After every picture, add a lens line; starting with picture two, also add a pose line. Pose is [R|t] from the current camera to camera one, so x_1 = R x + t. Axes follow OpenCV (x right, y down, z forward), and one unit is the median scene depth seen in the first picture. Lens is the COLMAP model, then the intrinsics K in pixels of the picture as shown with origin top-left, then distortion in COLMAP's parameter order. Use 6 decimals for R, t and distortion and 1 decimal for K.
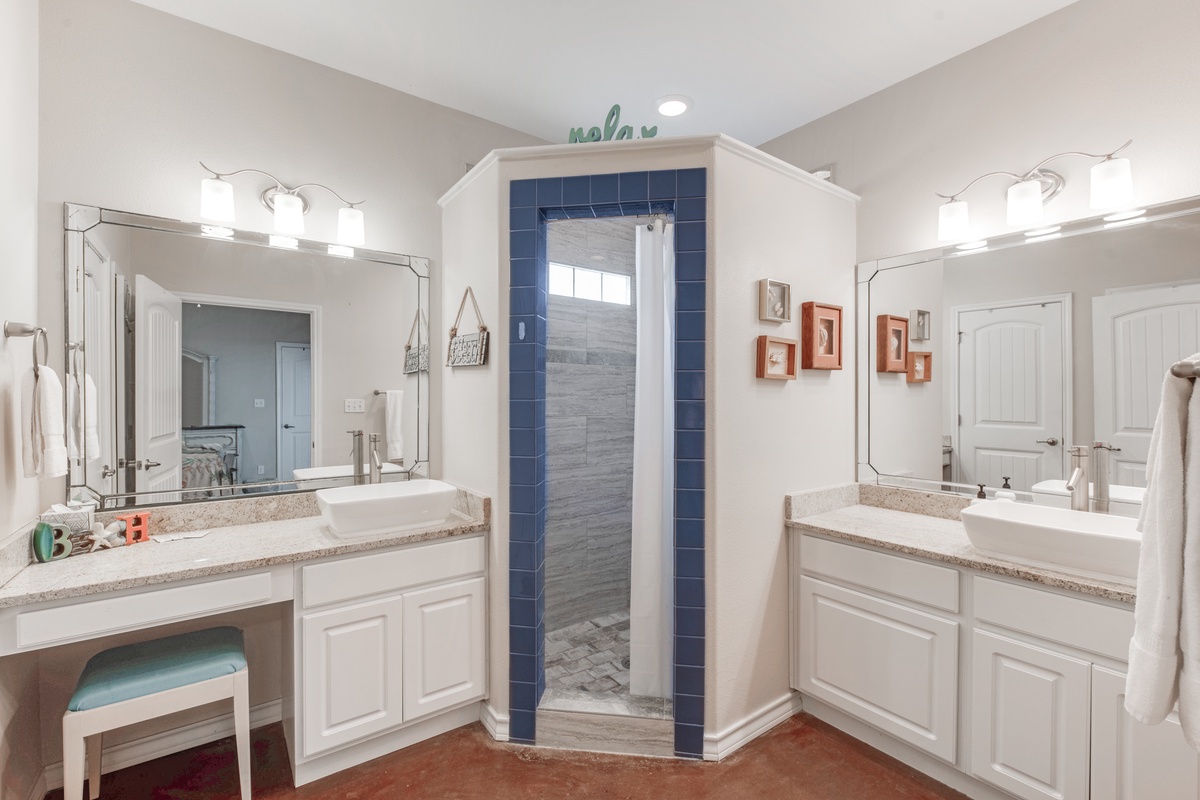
lens RADIAL K [[529.9, 0, 601.4], [0, 529.9, 396.9], [0, 0, 1]] dist [-0.002194, -0.000276]
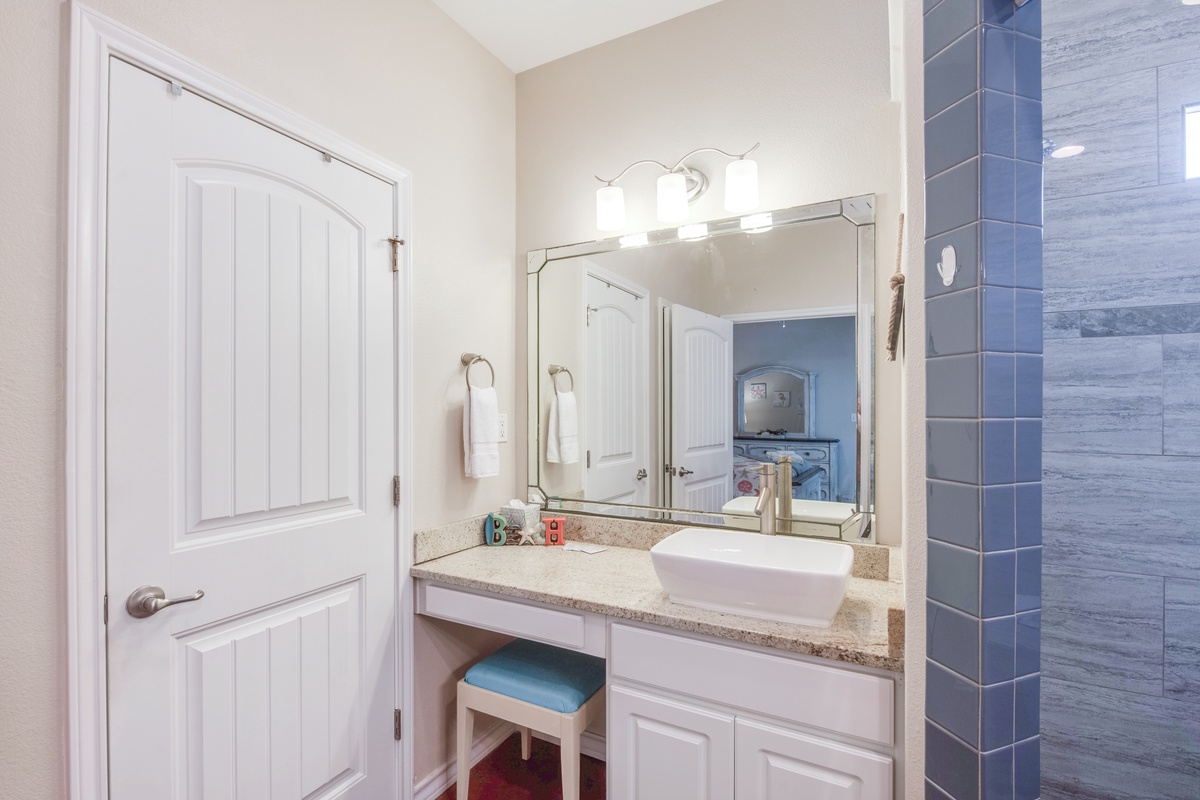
lens RADIAL K [[529.9, 0, 600.8], [0, 529.9, 410.4], [0, 0, 1]] dist [-0.002194, -0.000276]
pose [[0.420660, -0.001444, -0.907217, 0.142730], [-0.000099, 0.999999, -0.001638, -0.000528], [0.907218, 0.000779, 0.420659, 0.579152]]
